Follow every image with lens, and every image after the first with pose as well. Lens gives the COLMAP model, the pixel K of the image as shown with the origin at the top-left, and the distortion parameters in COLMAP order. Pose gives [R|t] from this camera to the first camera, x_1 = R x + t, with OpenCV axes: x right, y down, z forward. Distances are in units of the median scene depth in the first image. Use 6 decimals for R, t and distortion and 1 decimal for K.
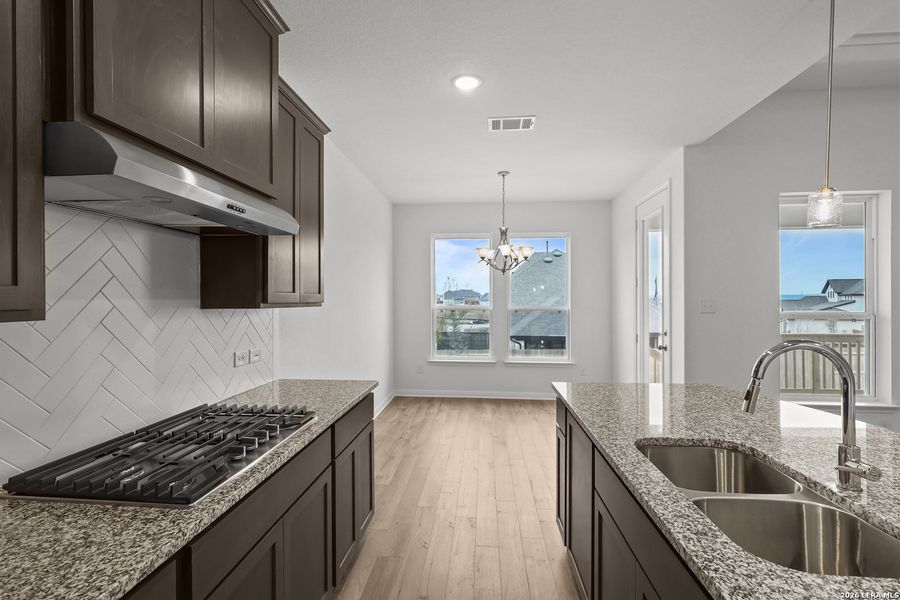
lens RADIAL K [[420.3, 0, 447.3], [0, 420.3, 296.8], [0, 0, 1]] dist [-0.000525, 0.000295]
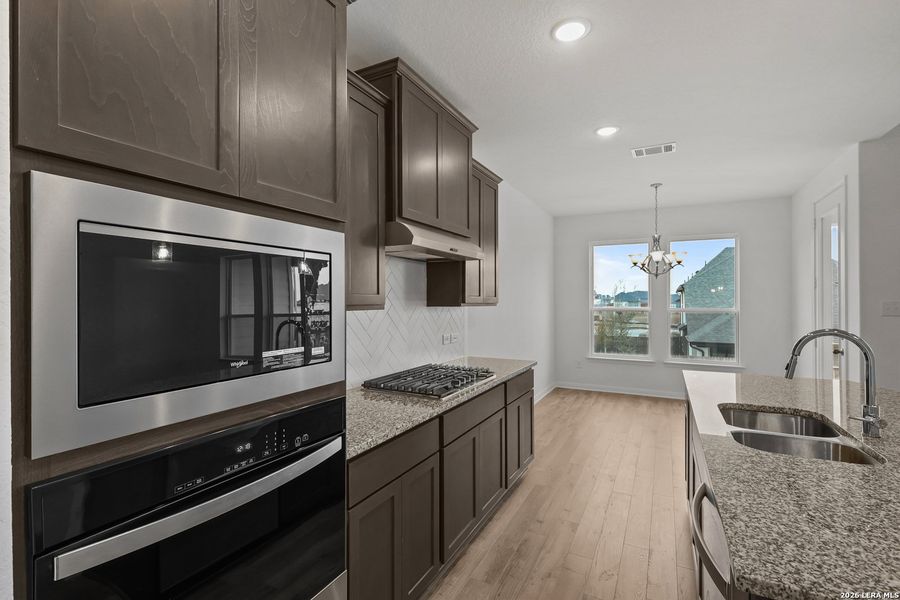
lens RADIAL K [[420.3, 0, 447.0], [0, 420.3, 302.5], [0, 0, 1]] dist [-0.000525, 0.000295]
pose [[0.924676, 0.002146, -0.380748, 0.085744], [0.000911, 0.999969, 0.007849, 0.000091], [0.380753, -0.007605, 0.924645, -0.375159]]
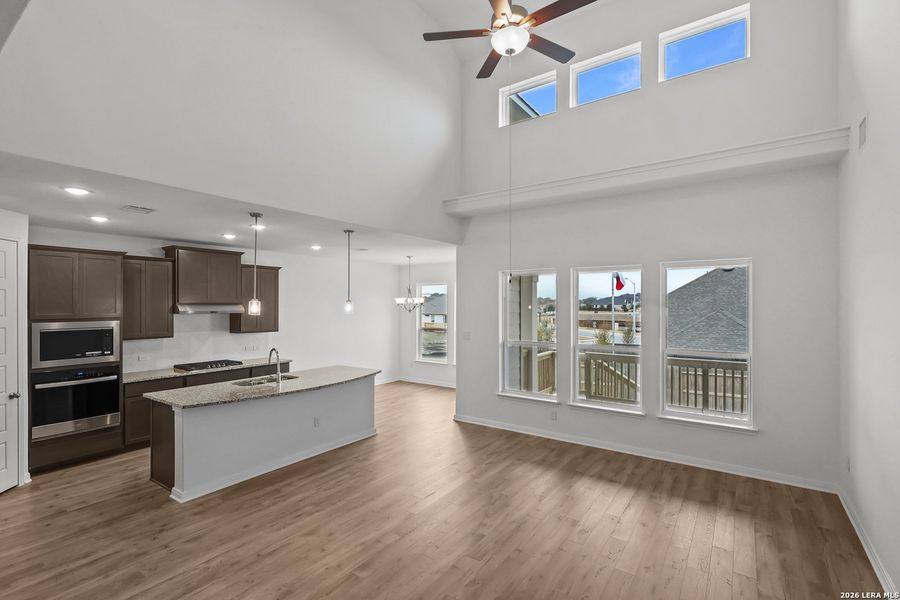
lens RADIAL K [[420.3, 0, 445.2], [0, 420.3, 307.0], [0, 0, 1]] dist [-0.000525, 0.000295]
pose [[0.858476, 0.003602, -0.512840, 2.141259], [0.000739, 0.999966, 0.008259, -0.168025], [0.512853, -0.007469, 0.858444, -0.850075]]
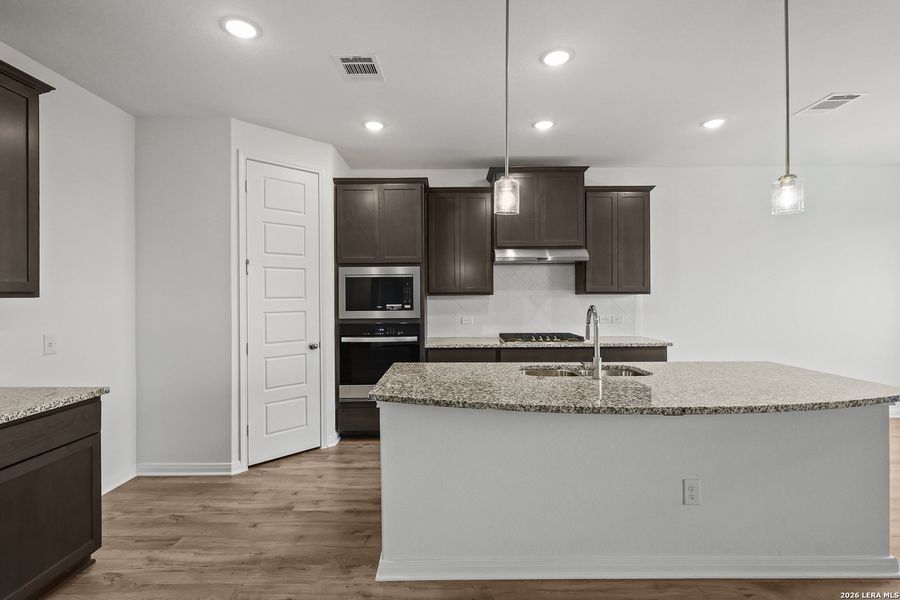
lens RADIAL K [[420.3, 0, 444.3], [0, 420.3, 292.5], [0, 0, 1]] dist [-0.000525, 0.000295]
pose [[0.087964, -0.004532, -0.996113, 1.334101], [0.006708, 0.999970, -0.003957, 0.017991], [0.996101, -0.006334, 0.087992, 0.035819]]
